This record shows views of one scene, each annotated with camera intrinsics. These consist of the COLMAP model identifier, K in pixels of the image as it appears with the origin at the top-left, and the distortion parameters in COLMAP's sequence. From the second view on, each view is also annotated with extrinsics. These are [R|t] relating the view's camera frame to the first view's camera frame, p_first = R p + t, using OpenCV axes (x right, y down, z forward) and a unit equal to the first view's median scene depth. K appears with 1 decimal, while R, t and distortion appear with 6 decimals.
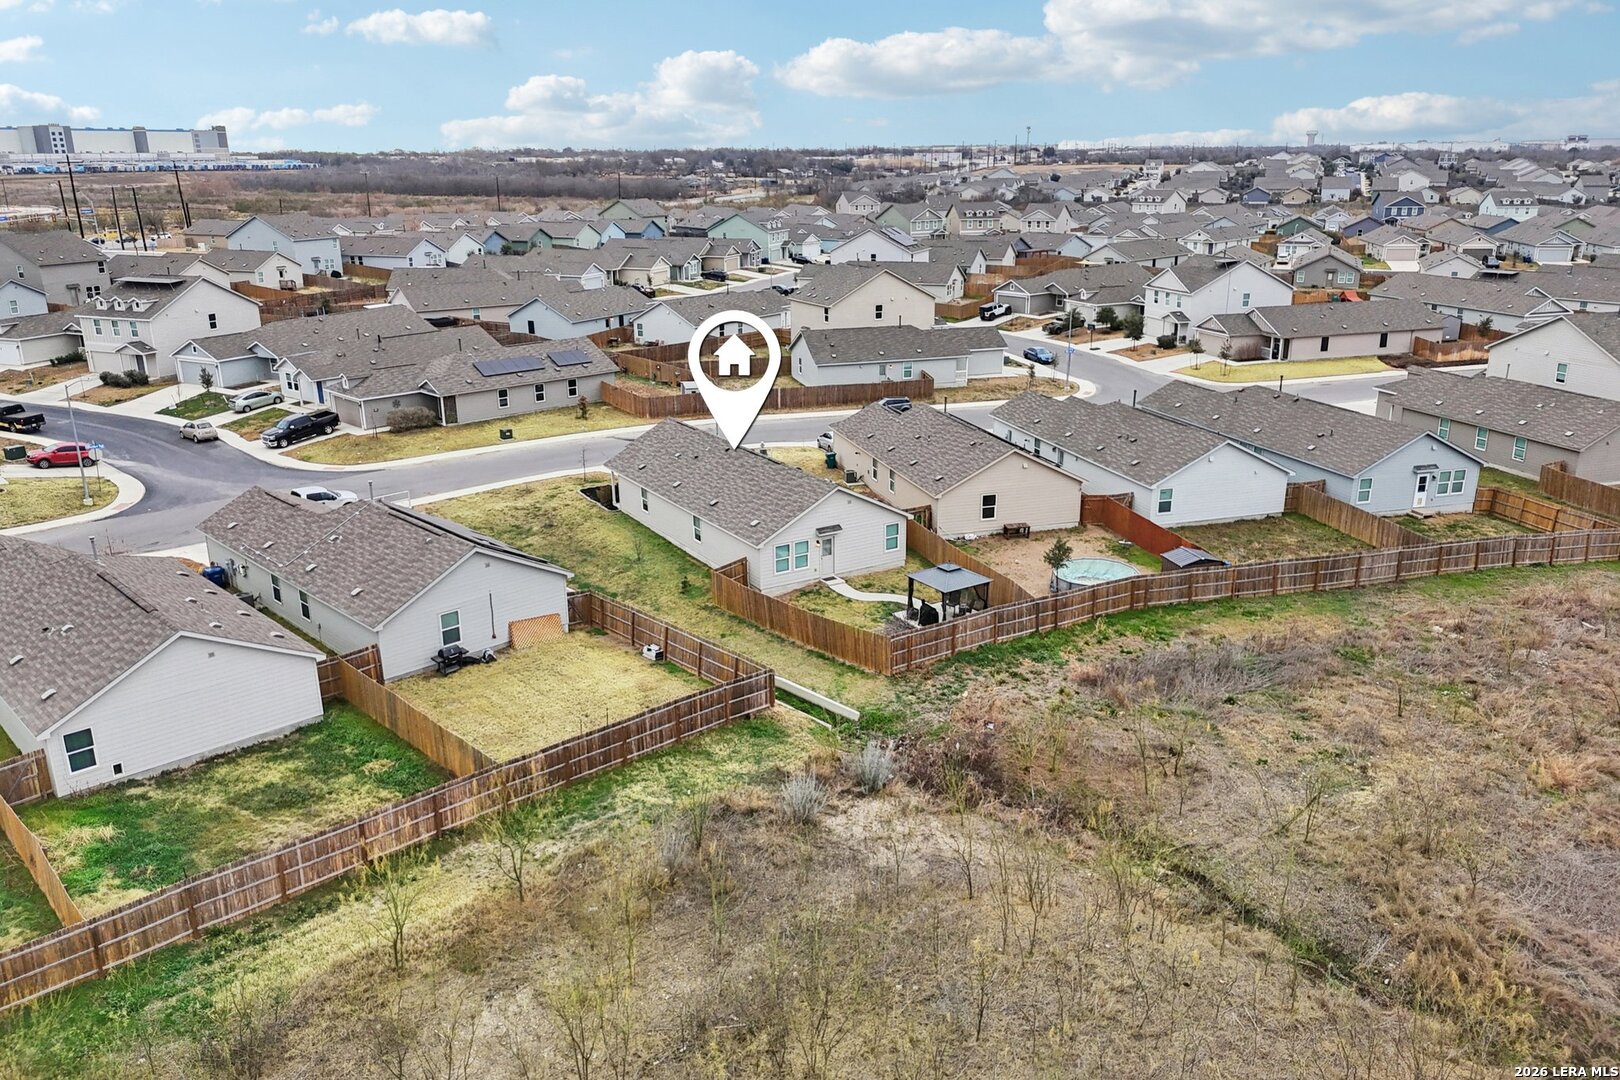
lens RADIAL K [[1205.3, 0, 811.3], [0, 1205.3, 511.5], [0, 0, 1]] dist [0.032503, -0.009265]
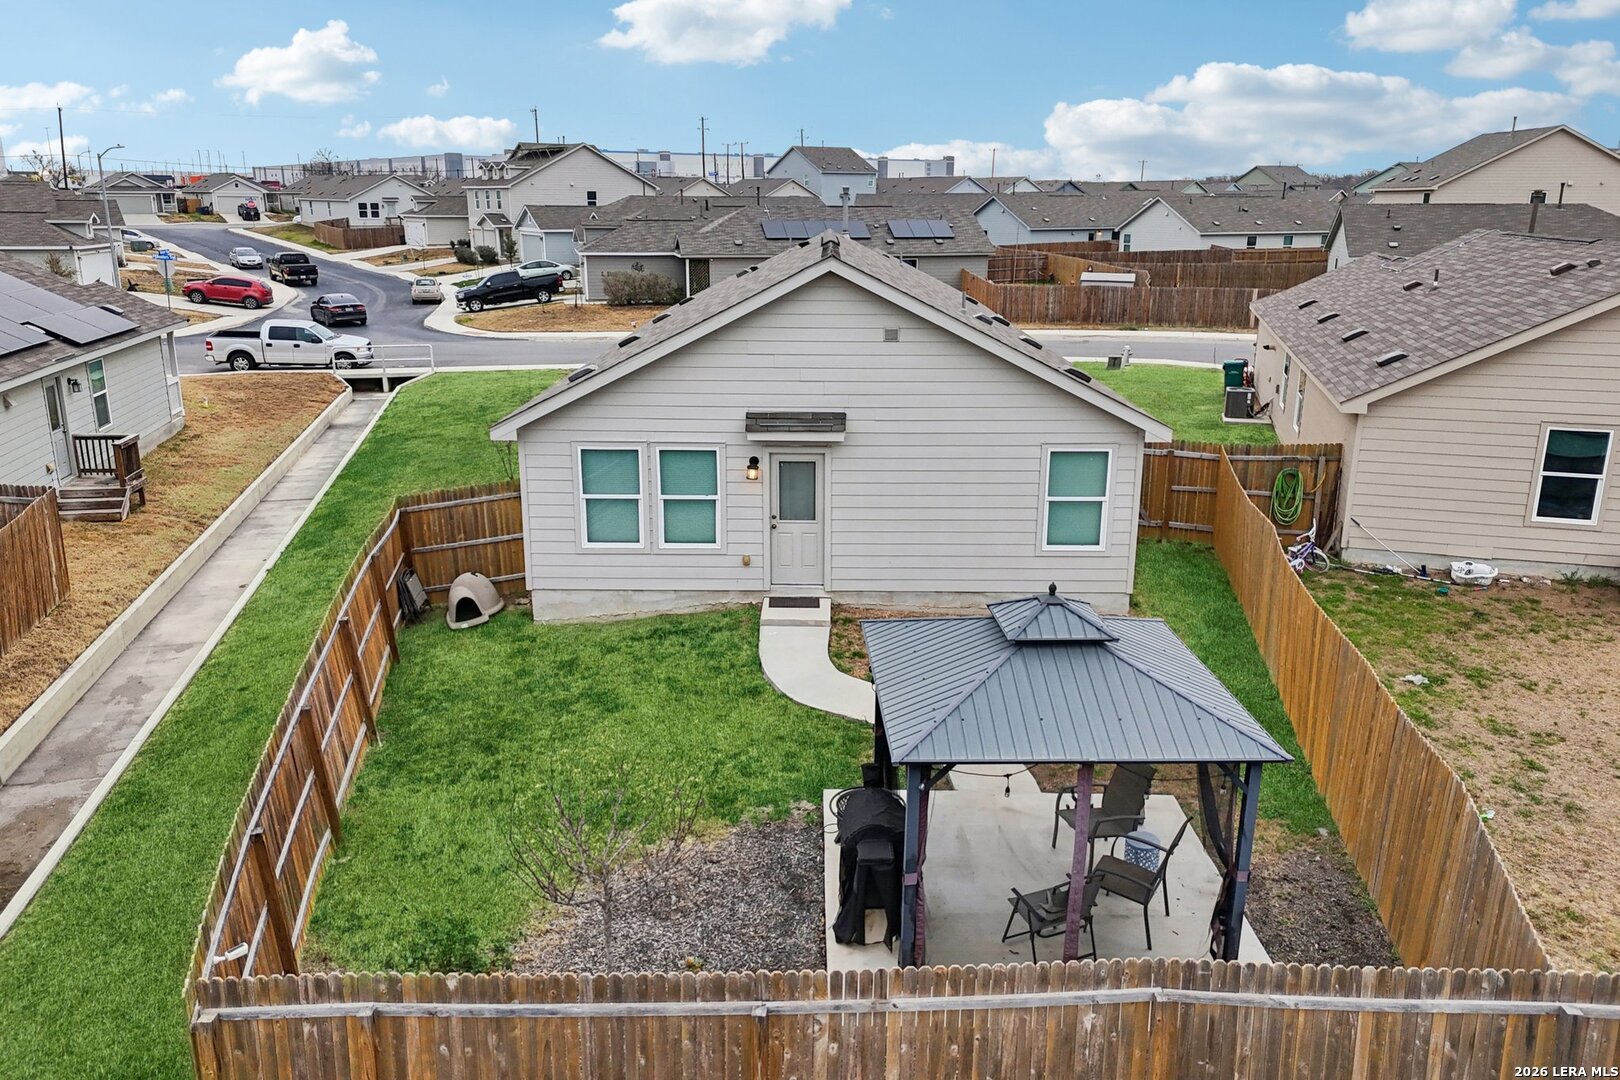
lens RADIAL K [[1205.3, 0, 811.3], [0, 1205.3, 511.5], [0, 0, 1]] dist [0.032503, -0.009265]
pose [[0.843998, 0.141748, -0.517277, 0.163066], [-0.156087, 0.987614, 0.015959, 0.029552], [0.513132, 0.067271, 0.855669, 0.759711]]
